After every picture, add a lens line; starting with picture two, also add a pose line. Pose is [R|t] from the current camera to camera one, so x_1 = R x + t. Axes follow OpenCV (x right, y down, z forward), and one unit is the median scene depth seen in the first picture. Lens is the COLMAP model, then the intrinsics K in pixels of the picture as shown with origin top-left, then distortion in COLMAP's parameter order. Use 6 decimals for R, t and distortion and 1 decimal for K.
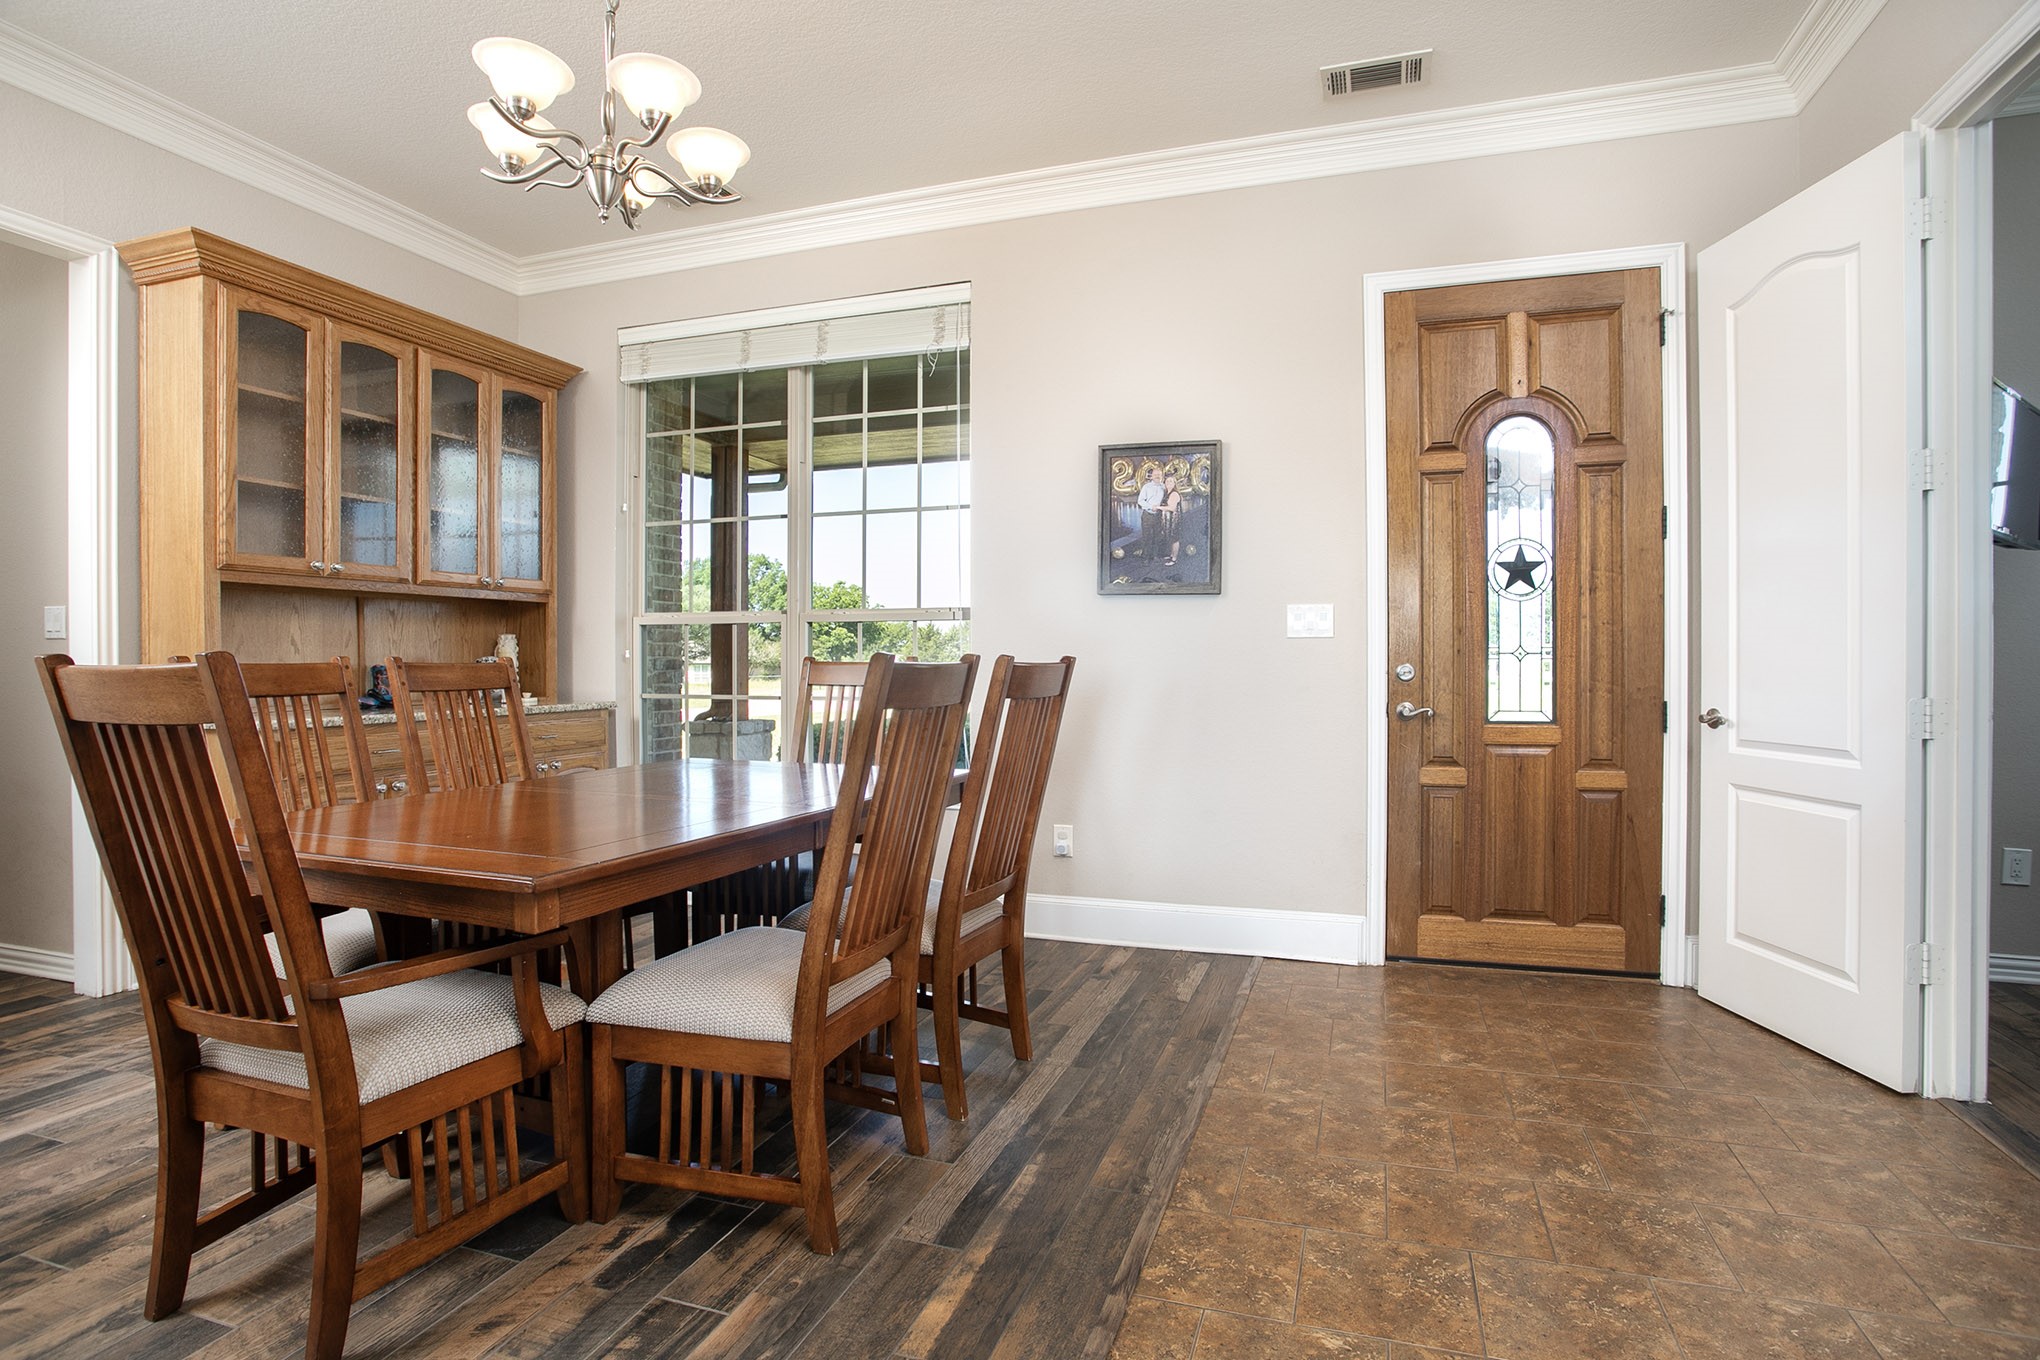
lens RADIAL K [[1019.6, 0, 1024.3], [0, 1019.6, 672.0], [0, 0, 1]] dist [-0.000293, -0.000060]
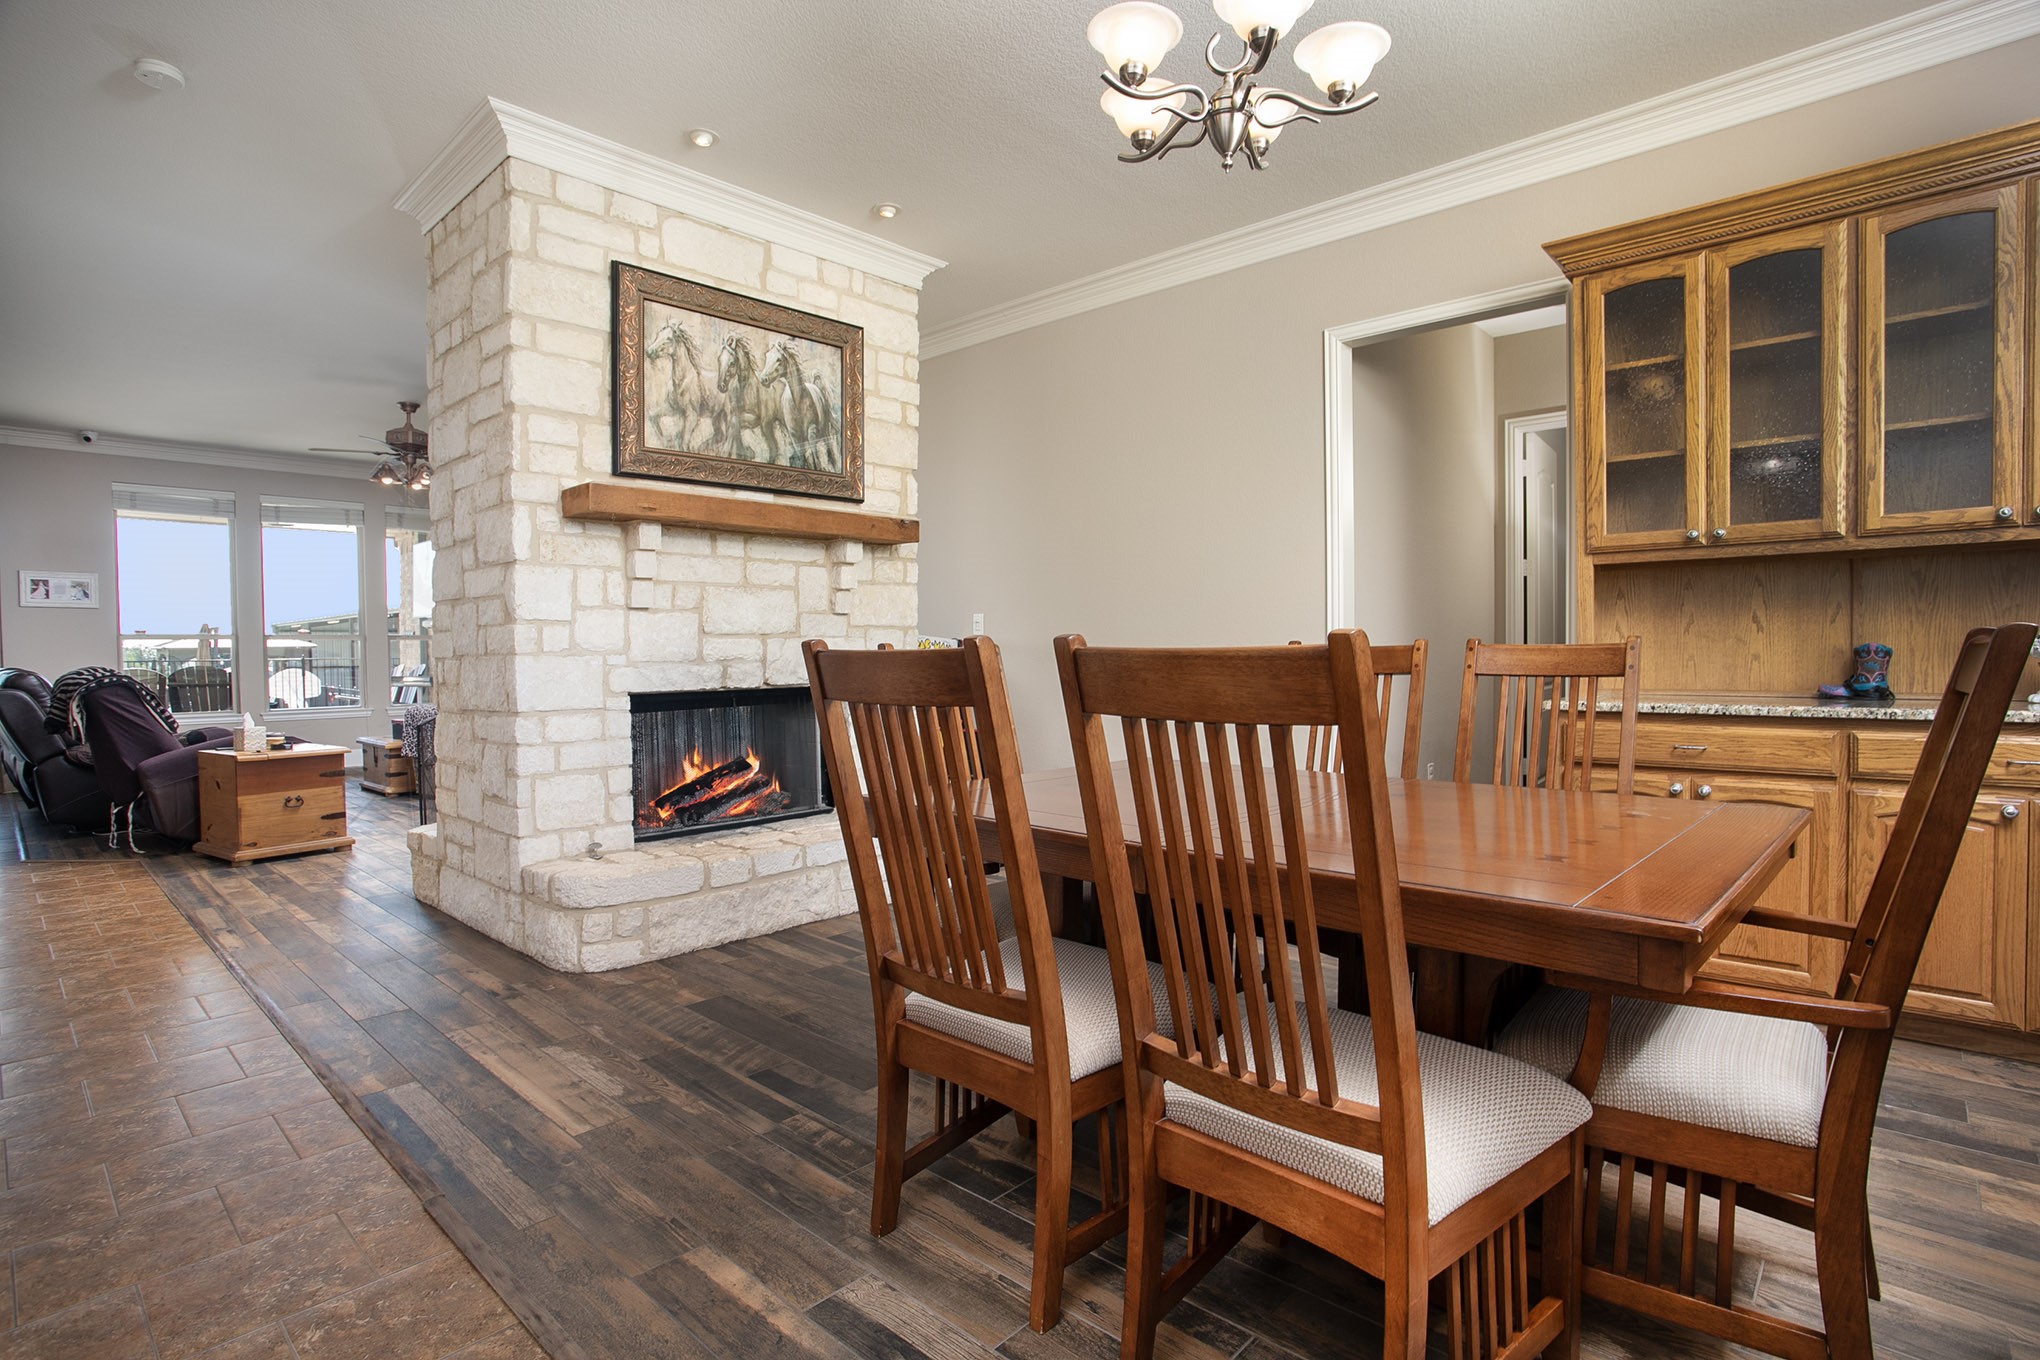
lens RADIAL K [[1083.8, 0, 1078.5], [0, 1083.8, 643.9], [0, 0, 1]] dist [-0.000625, -0.000142]
pose [[-0.402945, 0.001872, -0.915222, 0.461569], [0.000592, 0.999998, 0.001785, -0.012734], [0.915224, 0.000178, -0.402946, 1.042807]]
